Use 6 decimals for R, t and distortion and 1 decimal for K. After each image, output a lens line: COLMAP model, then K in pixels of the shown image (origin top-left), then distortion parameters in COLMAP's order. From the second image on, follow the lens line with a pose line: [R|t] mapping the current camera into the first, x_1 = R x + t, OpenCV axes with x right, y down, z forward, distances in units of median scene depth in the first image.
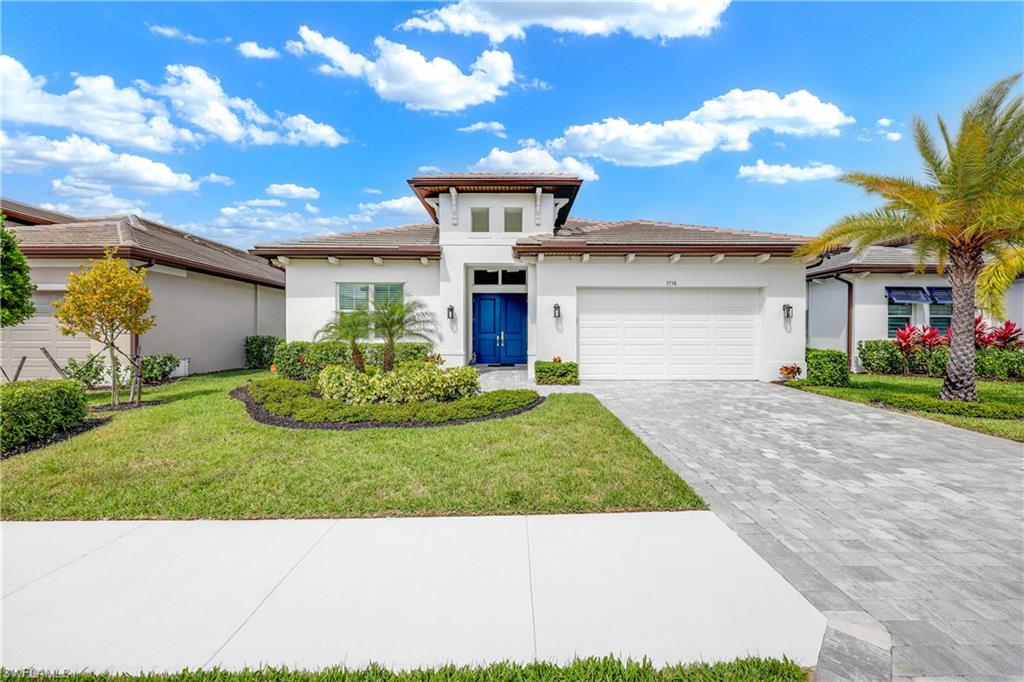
lens RADIAL K [[380.3, 0, 512.0], [0, 380.3, 341.0], [0, 0, 1]] dist [0.002782, 0.000272]
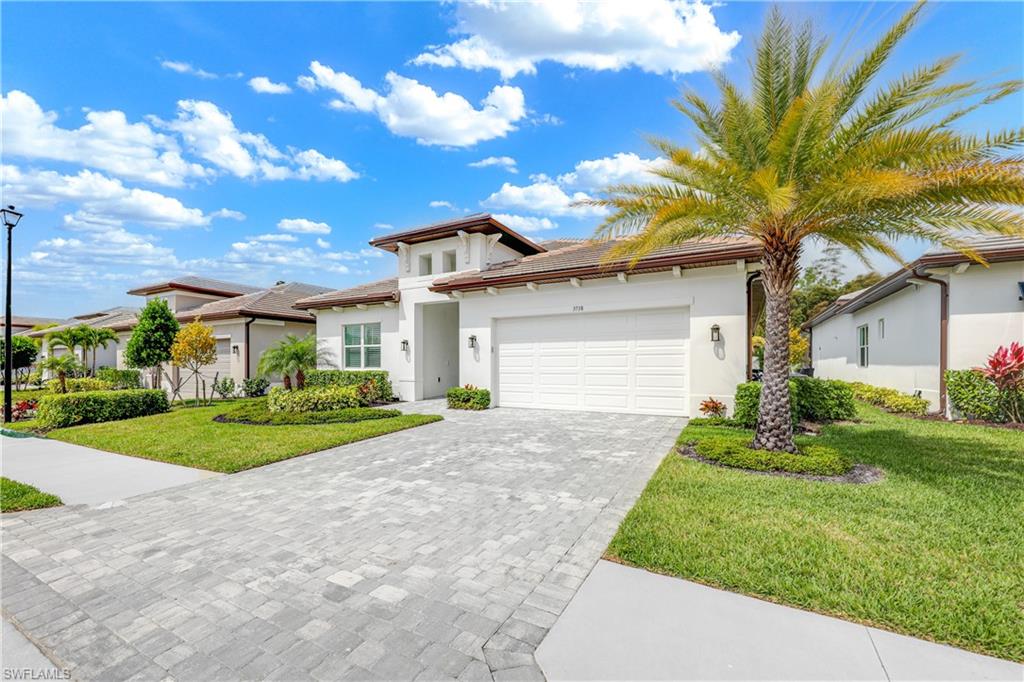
lens RADIAL K [[419.0, 0, 511.0], [0, 419.0, 372.1], [0, 0, 1]] dist [0.001178, 0.000176]
pose [[0.876651, 0.004251, -0.481109, 0.767050], [-0.001704, 0.999982, 0.005732, 0.000214], [0.481124, -0.004205, 0.876642, 0.007508]]
